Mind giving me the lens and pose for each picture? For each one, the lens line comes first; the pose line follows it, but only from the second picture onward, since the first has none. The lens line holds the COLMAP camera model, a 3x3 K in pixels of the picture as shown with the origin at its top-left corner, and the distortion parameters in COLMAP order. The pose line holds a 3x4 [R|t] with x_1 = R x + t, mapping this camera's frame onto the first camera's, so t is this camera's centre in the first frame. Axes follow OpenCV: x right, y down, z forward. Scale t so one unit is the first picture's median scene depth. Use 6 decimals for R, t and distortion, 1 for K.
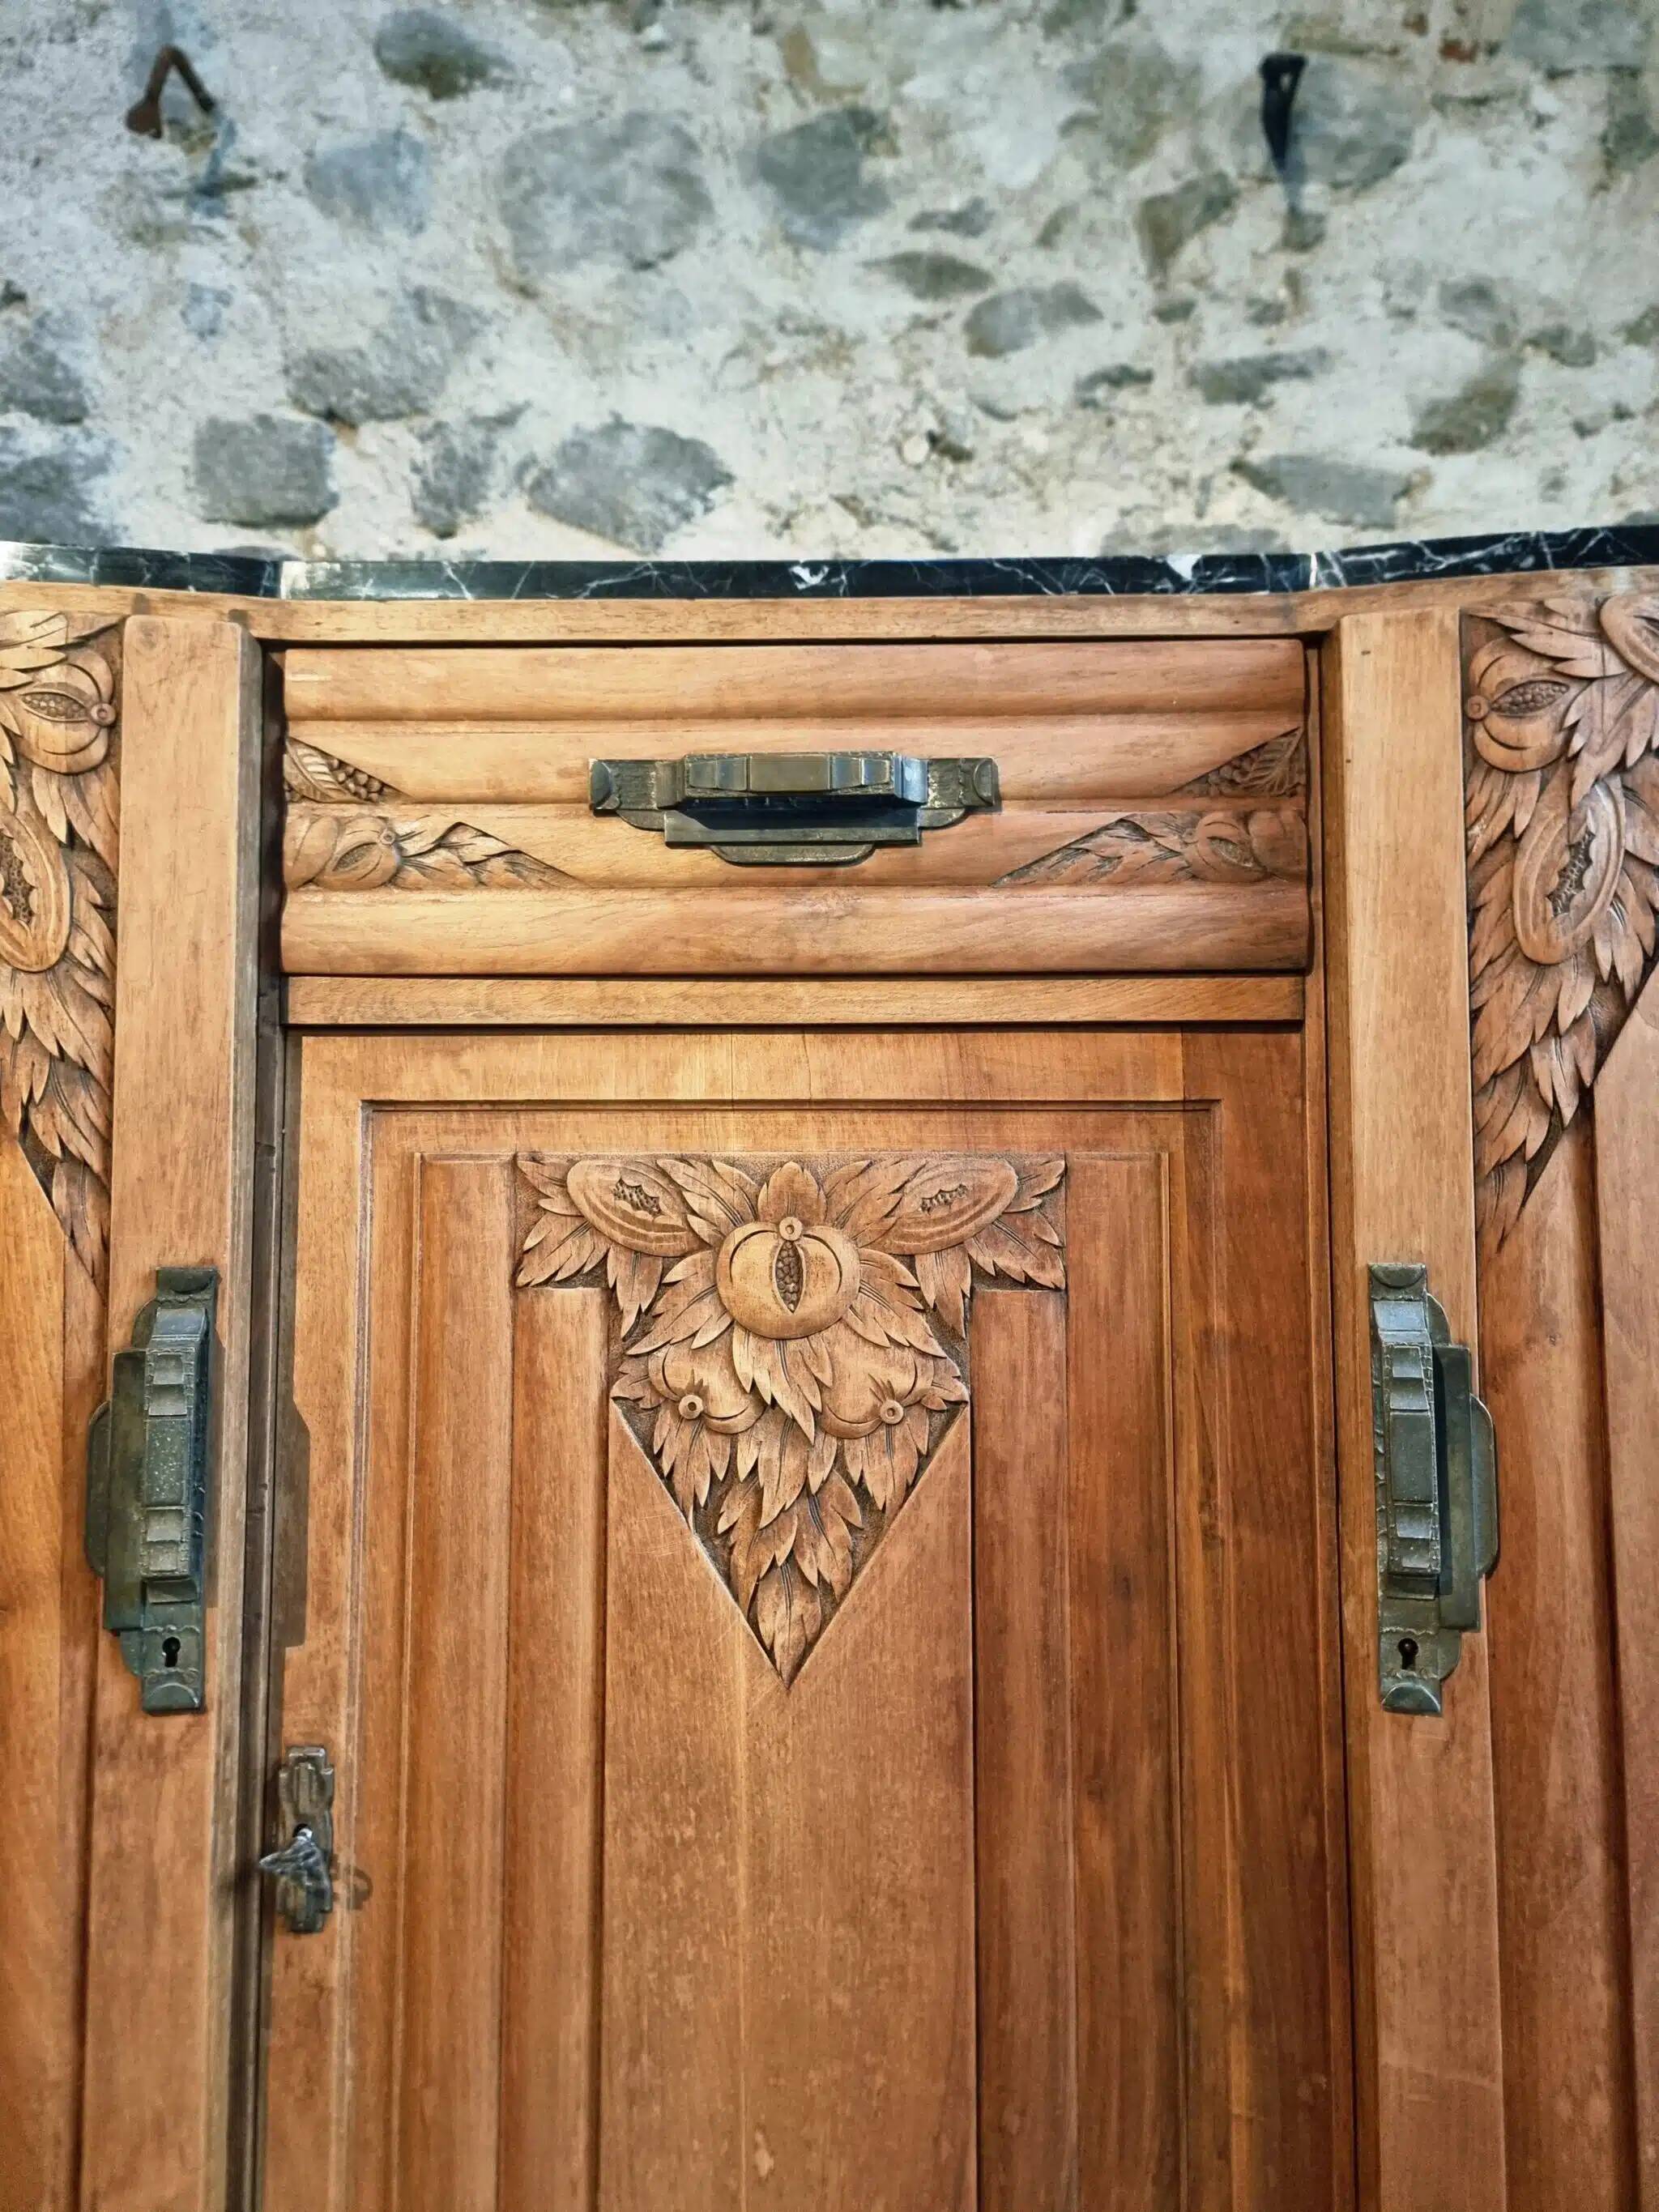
lens RADIAL K [[1549.1, 0, 816.3], [0, 1549.1, 1109.5], [0, 0, 1]] dist [0.061616, -0.060630]
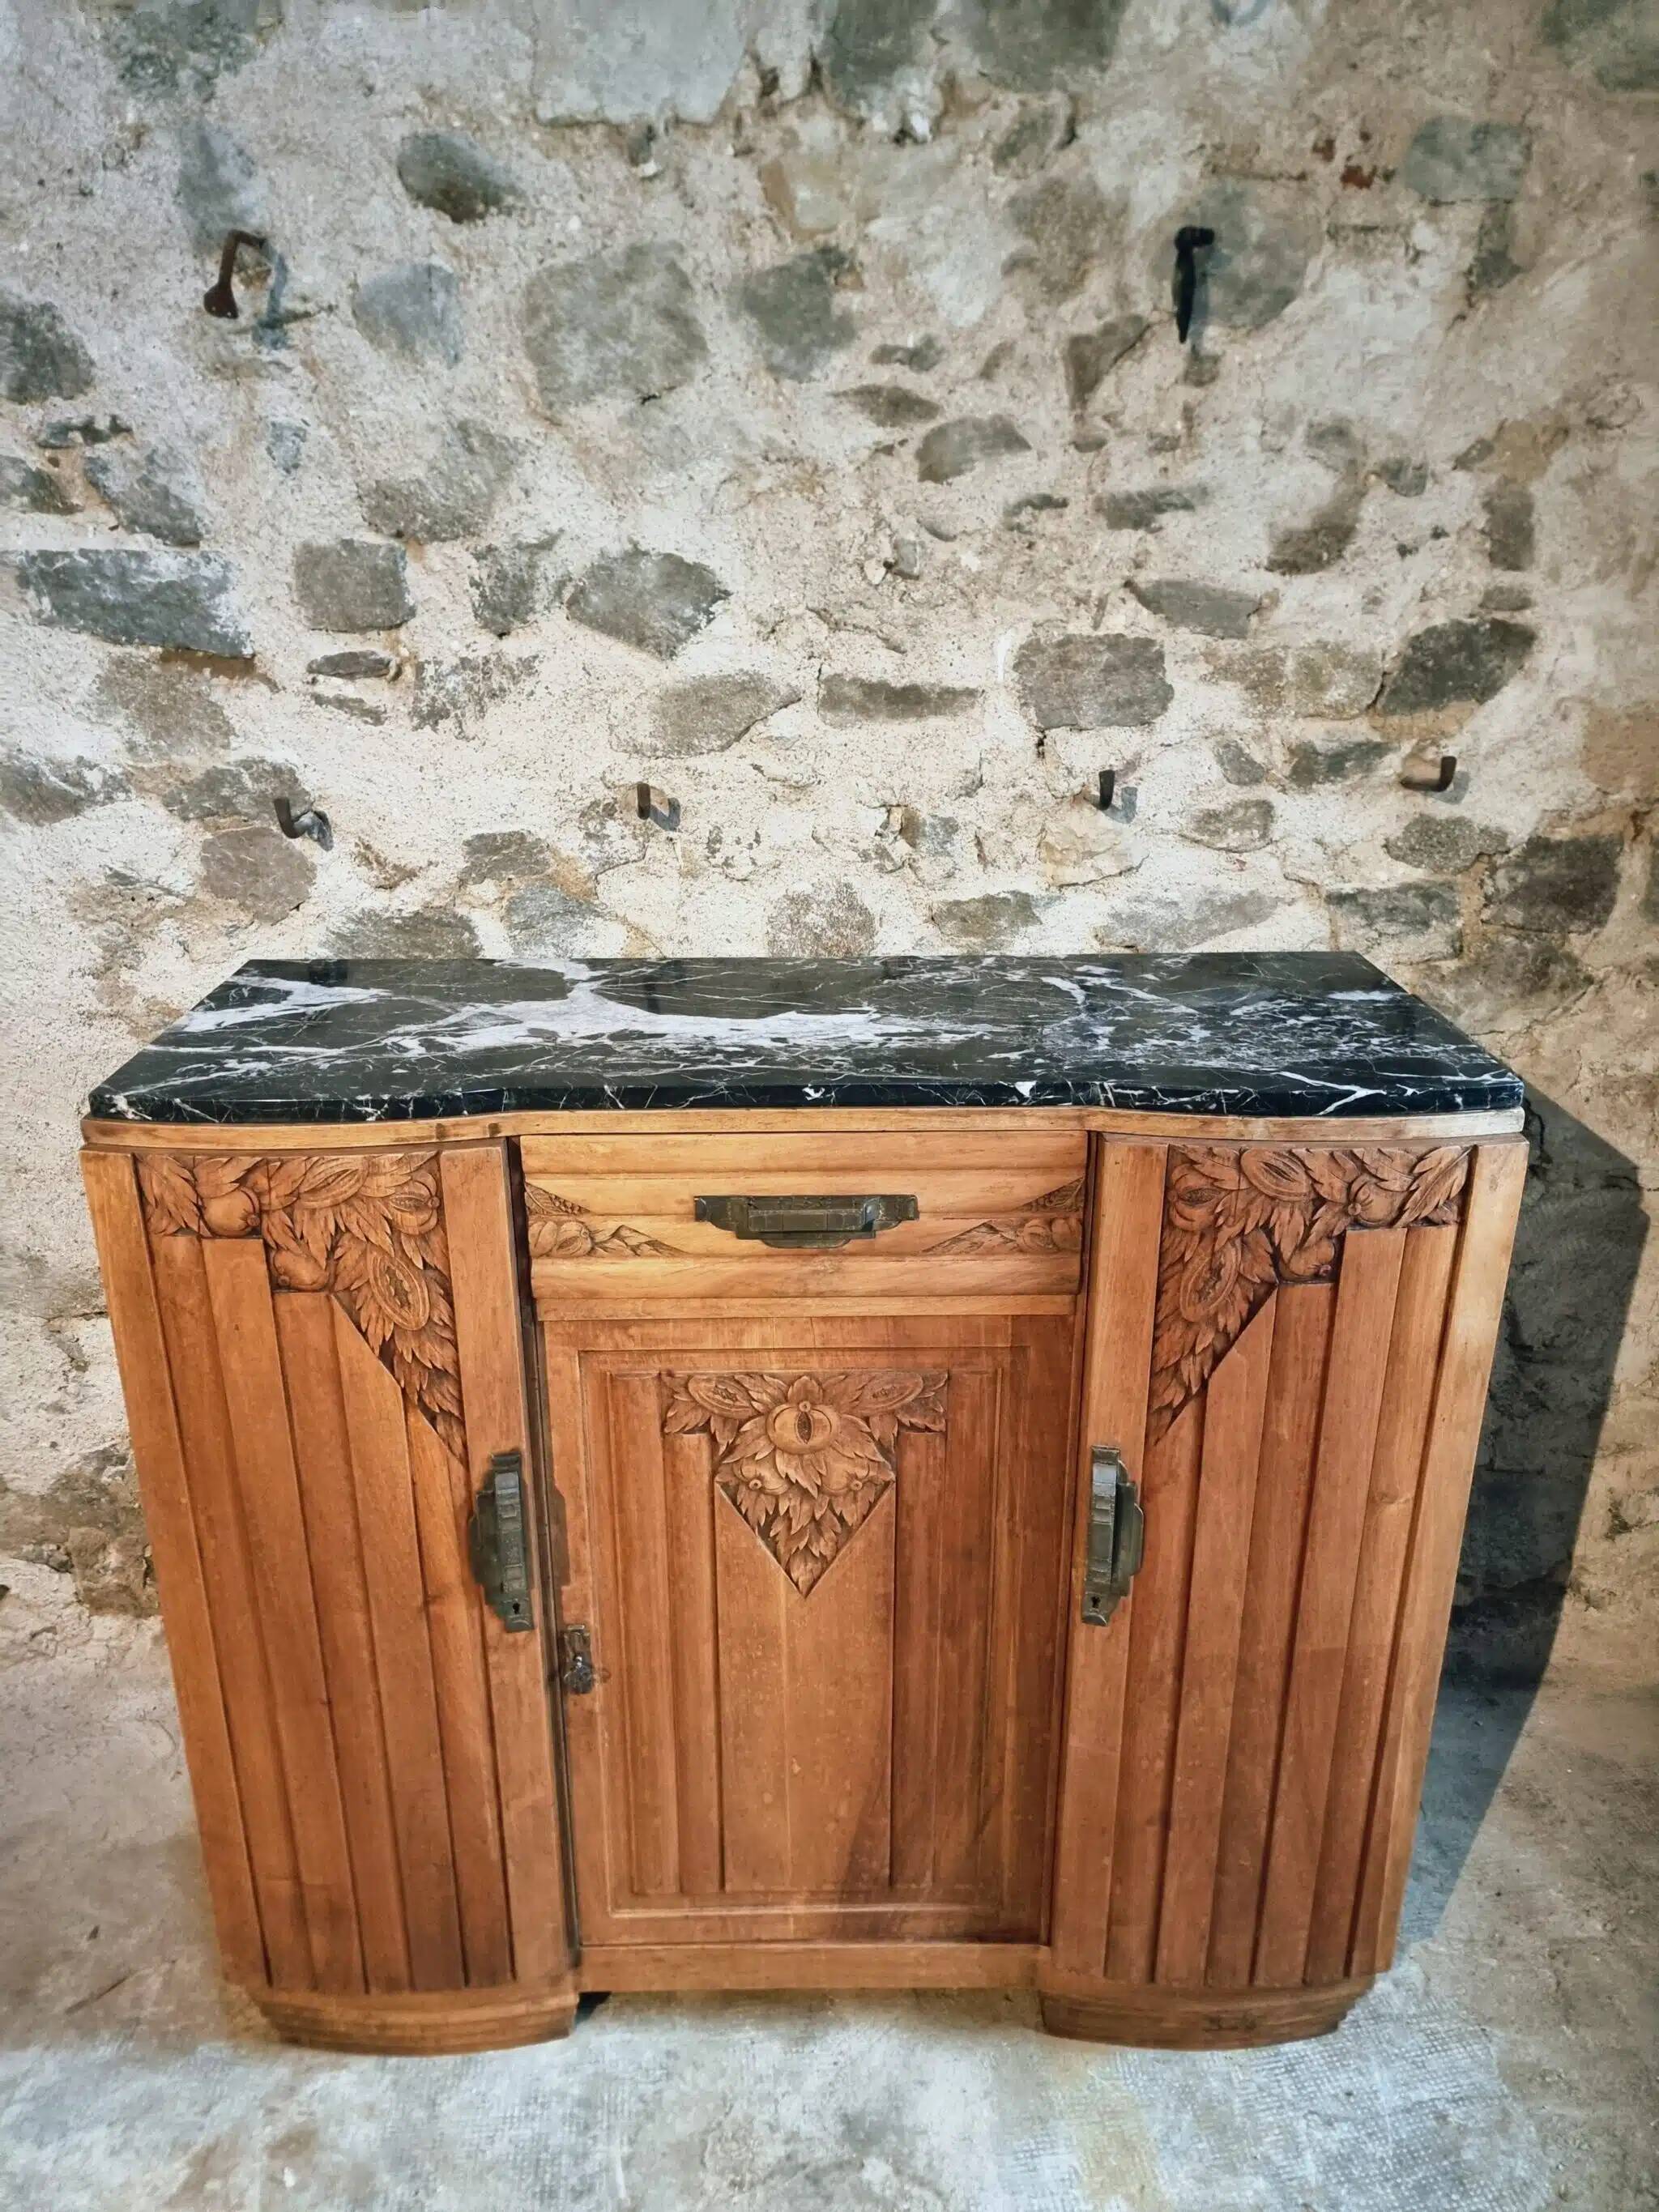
lens RADIAL K [[1528.4, 0, 792.3], [0, 1528.4, 1096.6], [0, 0, 1]] dist [0.075235, -0.067978]
pose [[0.999715, -0.015558, 0.018124, -0.031245], [0.006620, 0.909527, 0.415592, -0.548056], [-0.022950, -0.415354, 0.909370, -0.295802]]
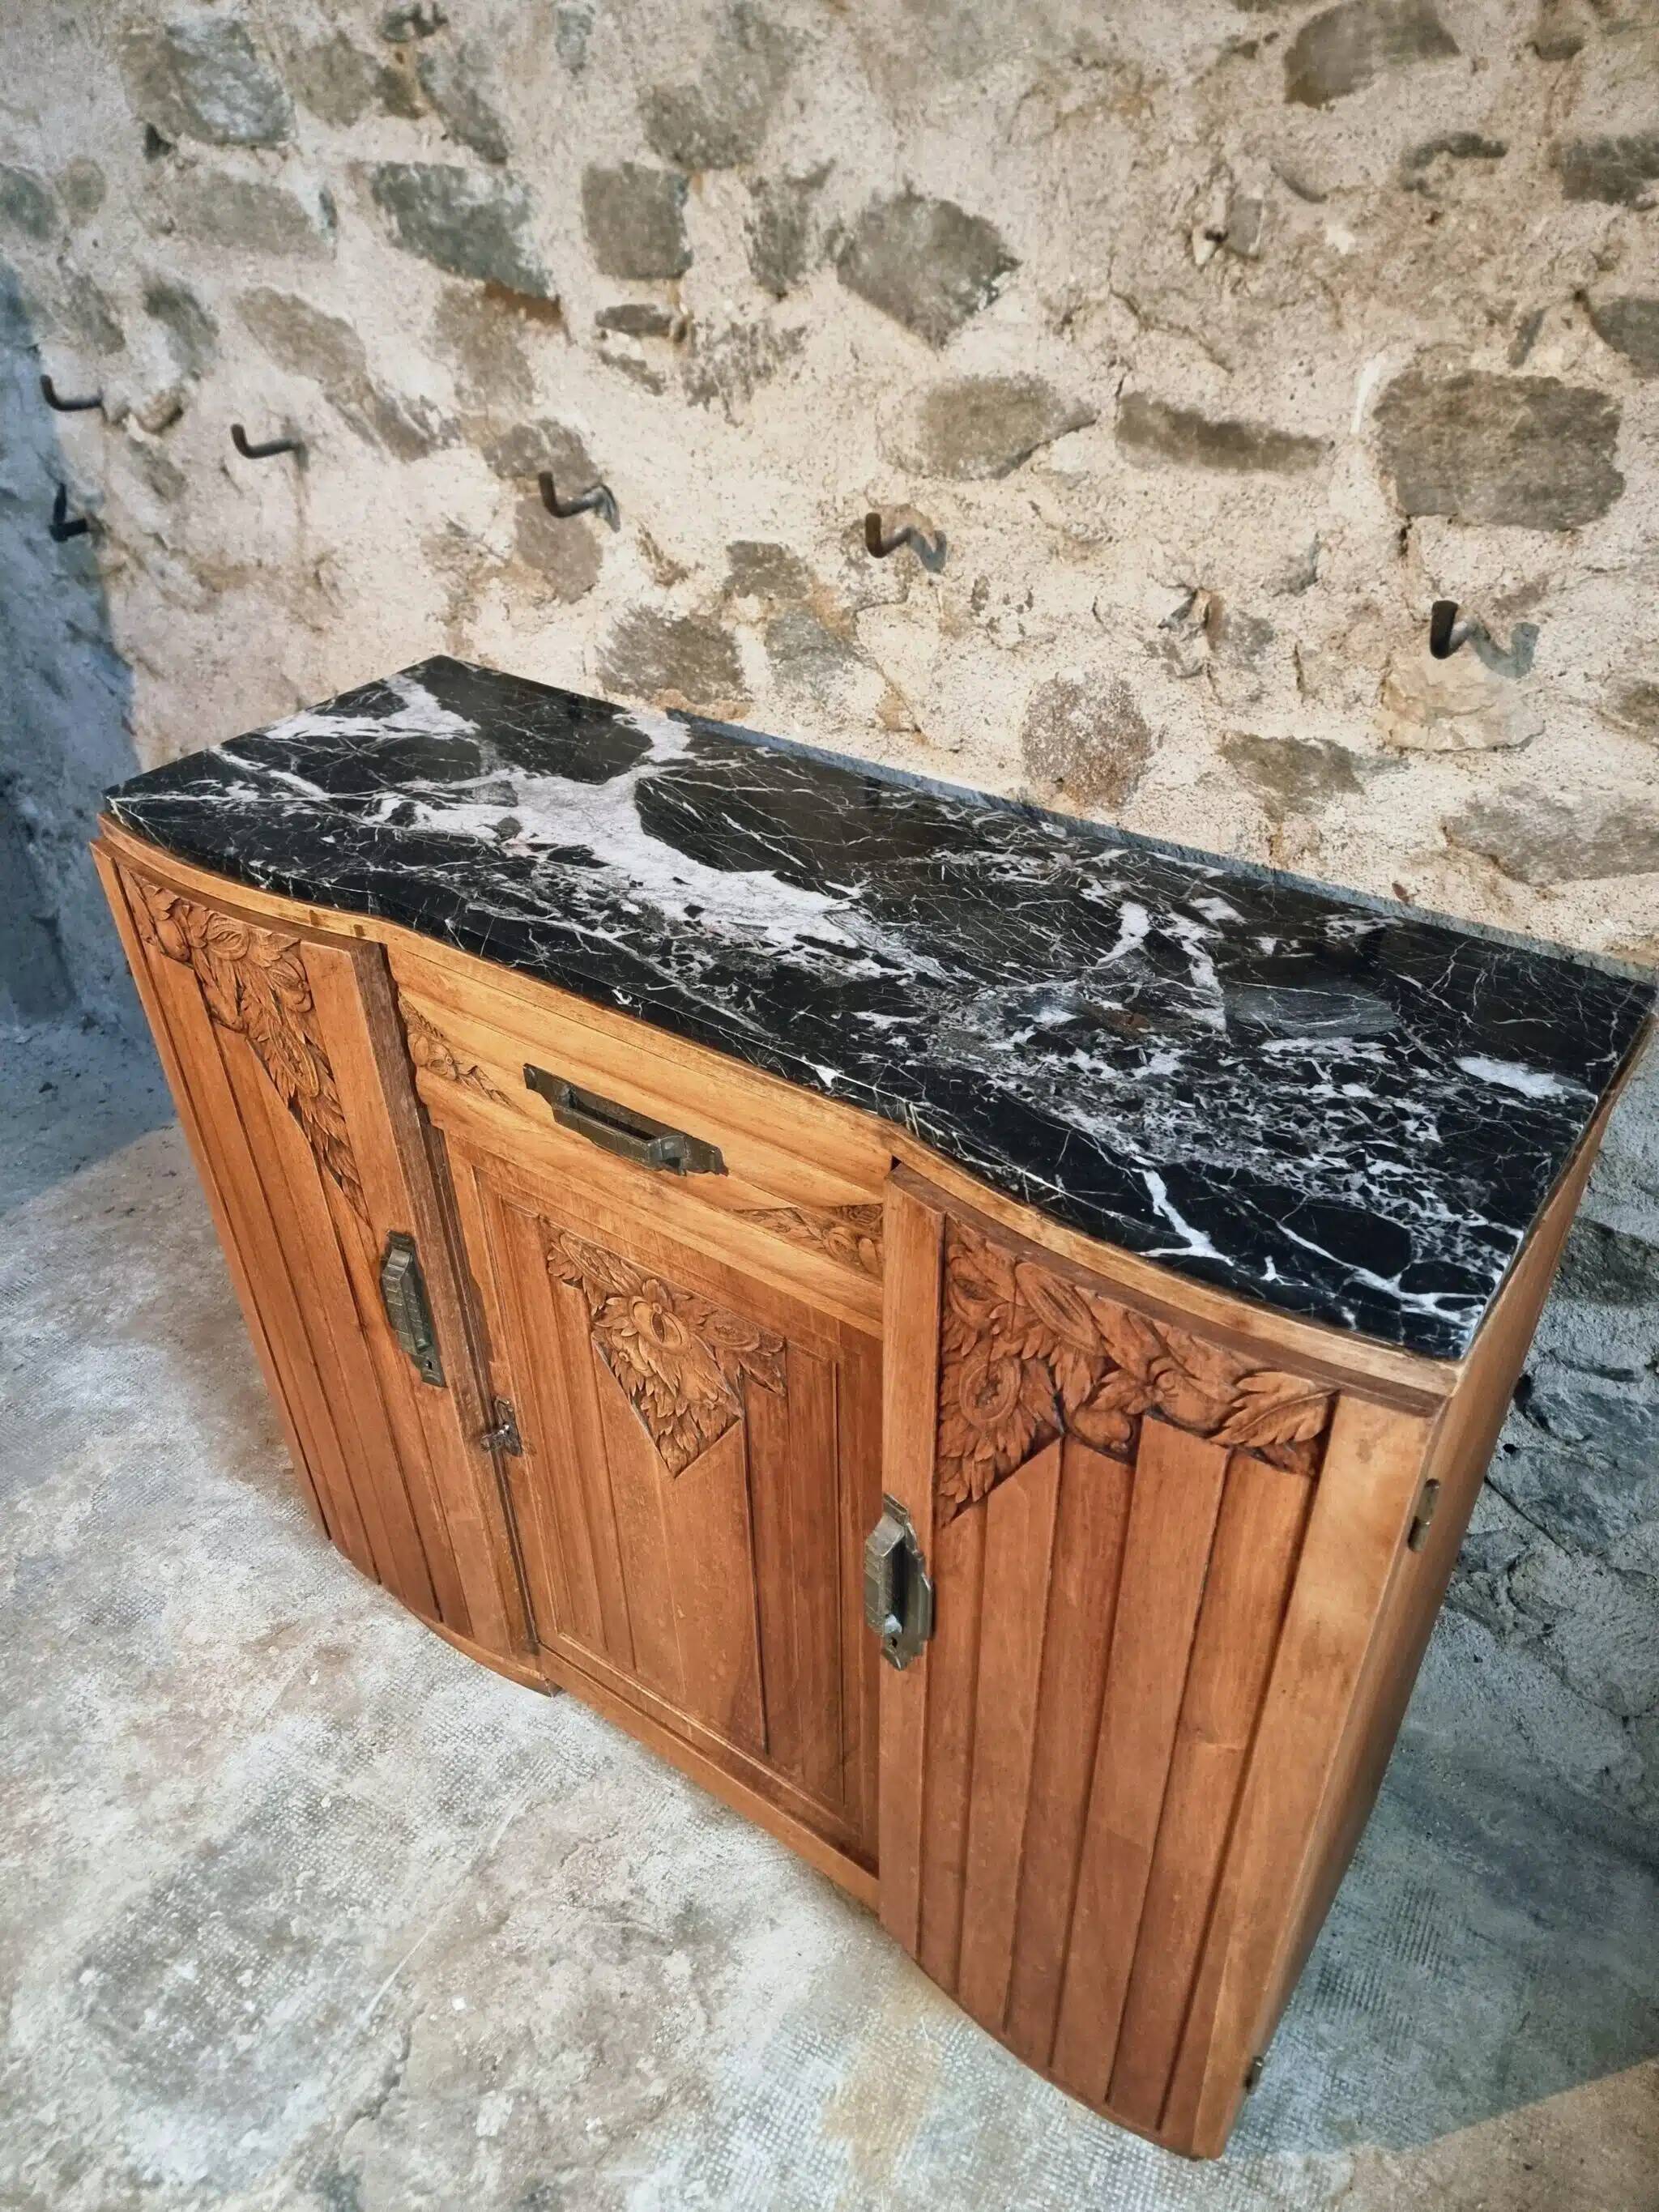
lens RADIAL K [[1541.0, 0, 804.3], [0, 1541.0, 1113.7], [0, 0, 1]] dist [0.065235, -0.058435]
pose [[0.819800, 0.322827, -0.472981, 0.447301], [0.060440, 0.772560, 0.632058, -0.606920], [0.569452, -0.546748, 0.613833, 0.074170]]
